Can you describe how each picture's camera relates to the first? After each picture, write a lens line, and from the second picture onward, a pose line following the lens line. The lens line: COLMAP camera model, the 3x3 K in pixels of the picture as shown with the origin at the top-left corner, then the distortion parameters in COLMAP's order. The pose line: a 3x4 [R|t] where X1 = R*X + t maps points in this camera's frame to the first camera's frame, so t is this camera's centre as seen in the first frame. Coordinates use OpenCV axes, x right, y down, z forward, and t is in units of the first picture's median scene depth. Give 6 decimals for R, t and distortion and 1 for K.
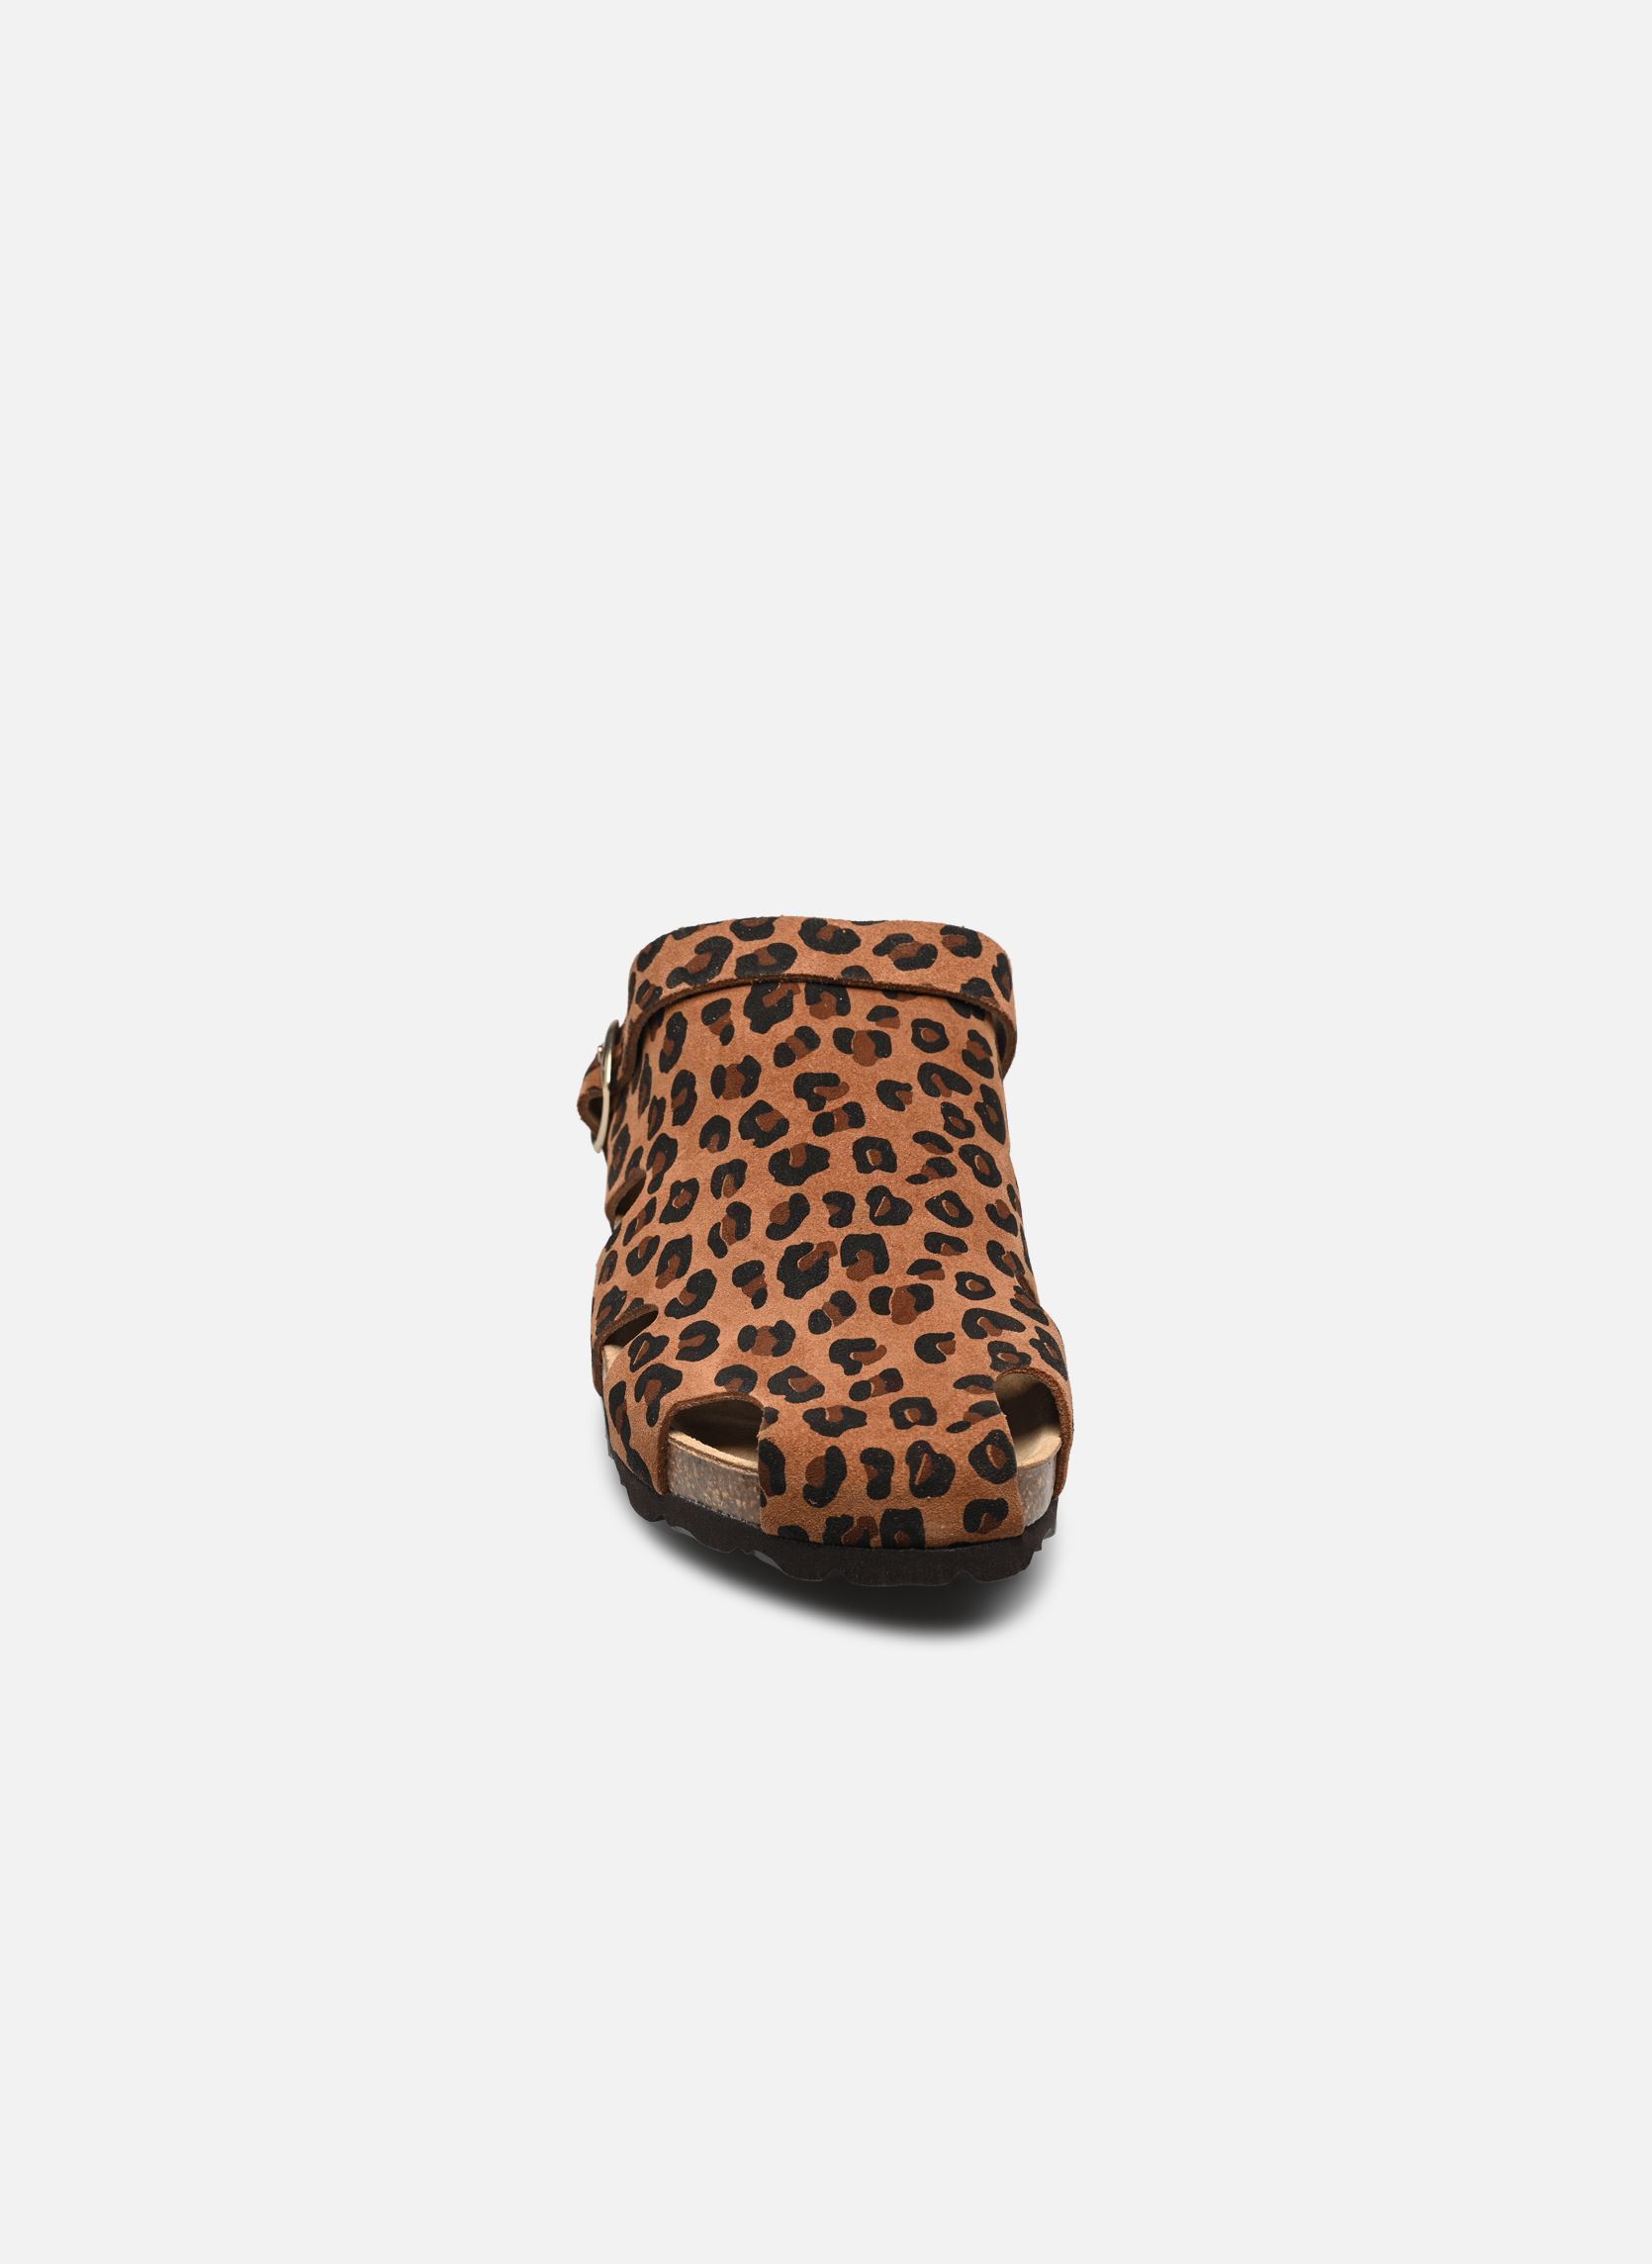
lens RADIAL K [[5549.8, 0, 826.0], [0, 5549.8, 1132.0], [0, 0, 1]] dist [-0.075828, -0.207021]
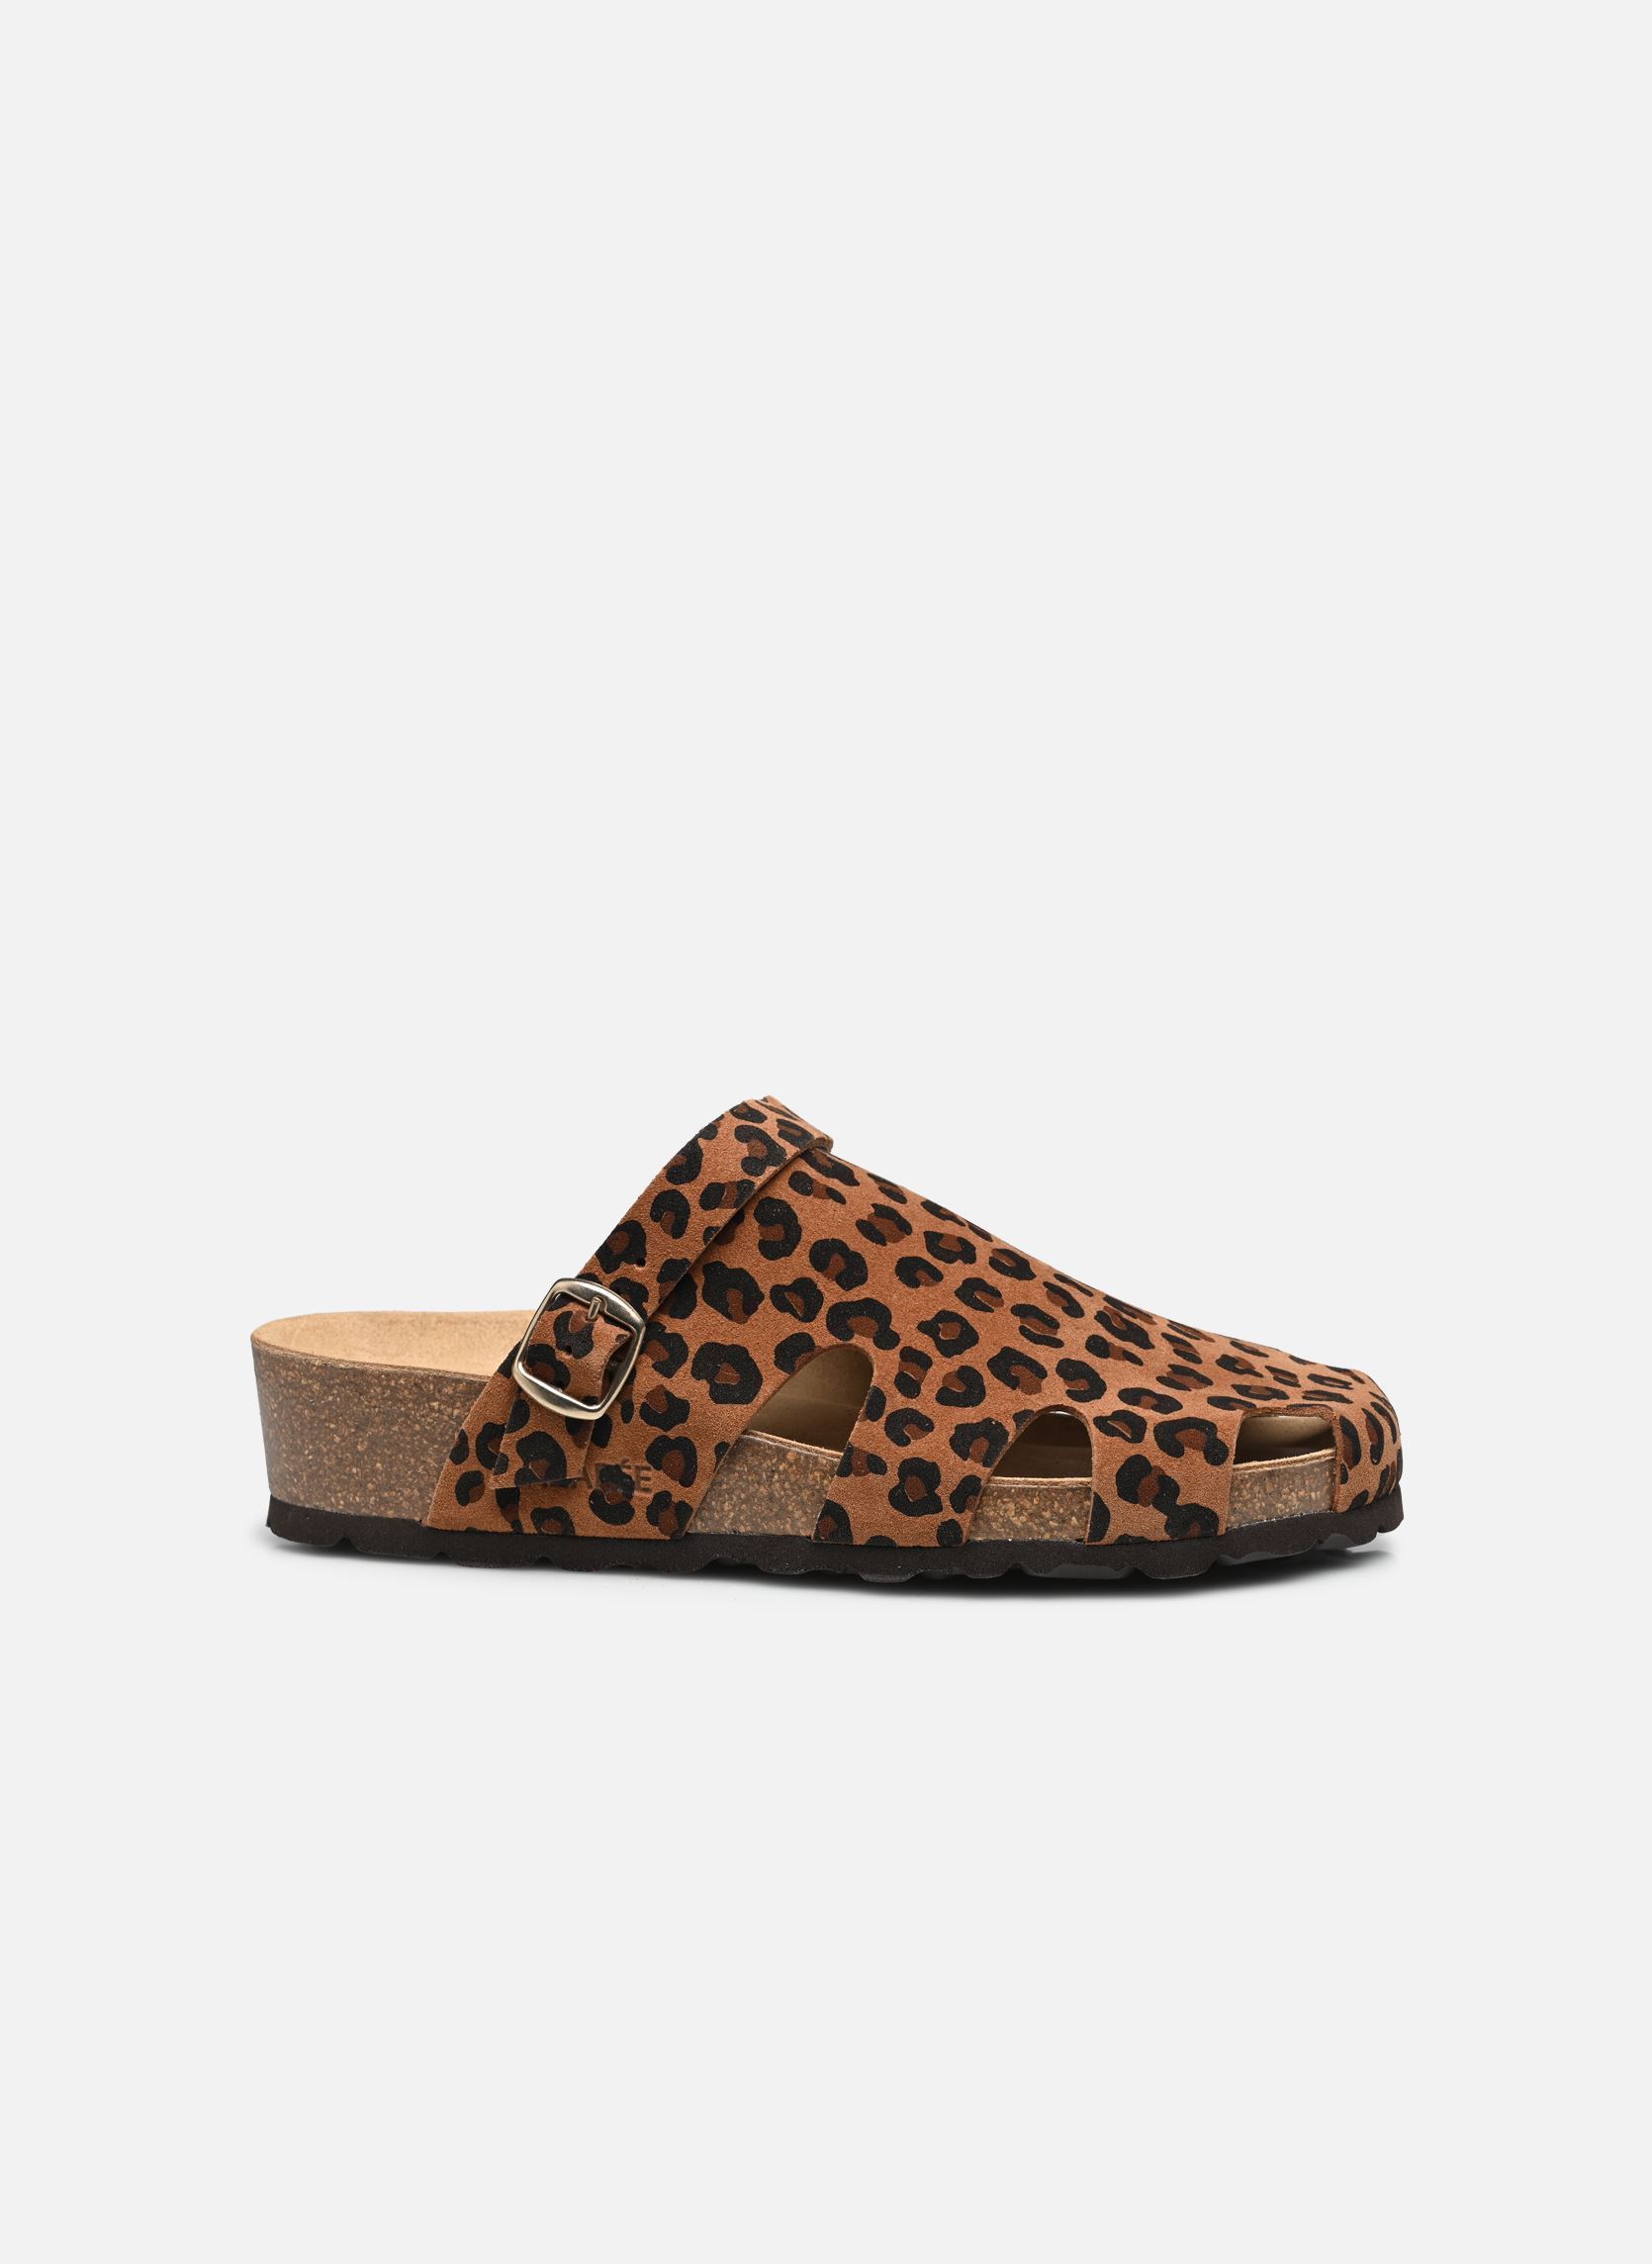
lens RADIAL K [[5549.8, 0, 826.0], [0, 5549.8, 1132.0], [0, 0, 1]] dist [-0.075828, -0.207021]
pose [[0.217989, -0.099086, 0.970908, -0.999662], [0.356463, 0.934184, 0.015305, -0.044717], [-0.908524, 0.342756, 0.238962, 0.764889]]
